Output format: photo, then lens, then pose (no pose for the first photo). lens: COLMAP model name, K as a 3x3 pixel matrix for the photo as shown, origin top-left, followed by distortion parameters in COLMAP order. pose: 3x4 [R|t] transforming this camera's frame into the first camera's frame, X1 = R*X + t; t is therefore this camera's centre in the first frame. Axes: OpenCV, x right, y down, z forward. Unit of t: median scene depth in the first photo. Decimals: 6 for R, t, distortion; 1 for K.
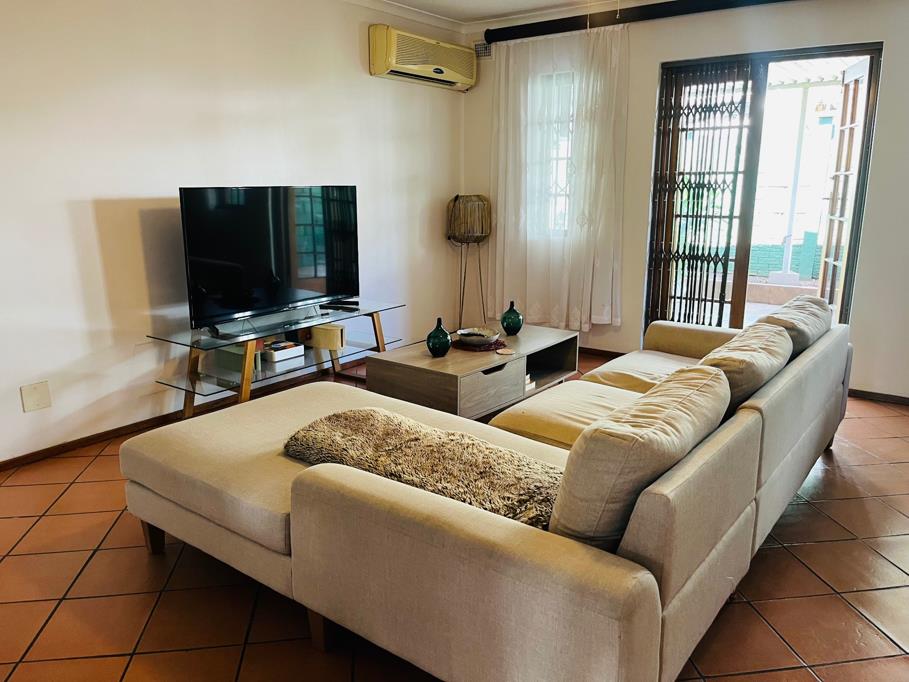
lens RADIAL K [[697.9, 0, 450.7], [0, 697.9, 344.1], [0, 0, 1]] dist [0.031171, -0.006947]
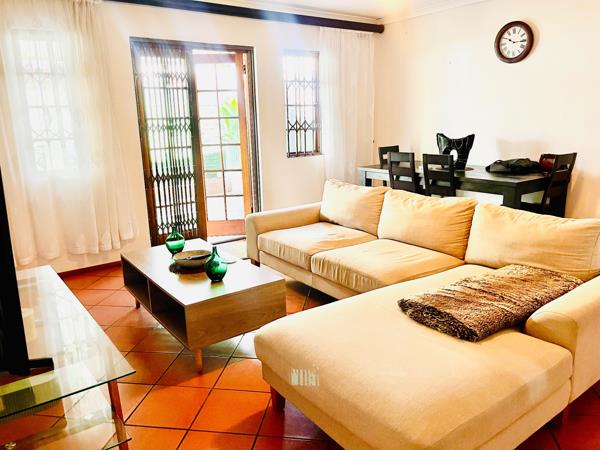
lens RADIAL K [[460.7, 0, 297.5], [0, 460.7, 227.0], [0, 0, 1]] dist [0.031171, -0.006947]
pose [[0.293502, -0.235164, 0.926582, -0.619400], [0.251034, 0.954214, 0.162659, -0.147059], [-0.922409, 0.184863, 0.339098, 0.584746]]
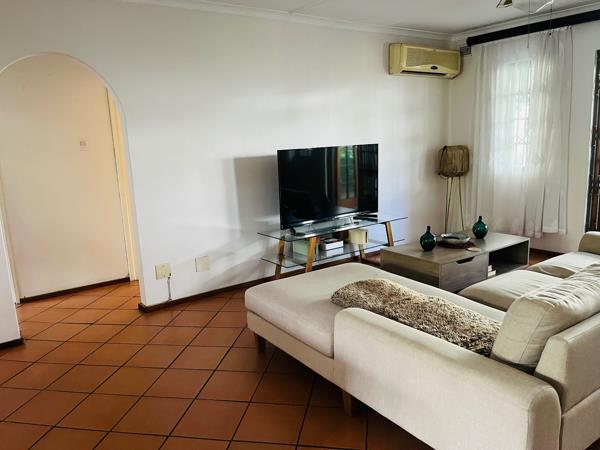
lens RADIAL K [[460.7, 0, 297.5], [0, 460.7, 227.0], [0, 0, 1]] dist [0.031171, -0.006947]
pose [[0.953112, 0.021216, -0.301872, 0.015377], [-0.031162, 0.999117, -0.028170, 0.002809], [0.301008, 0.036256, 0.952932, -0.075709]]
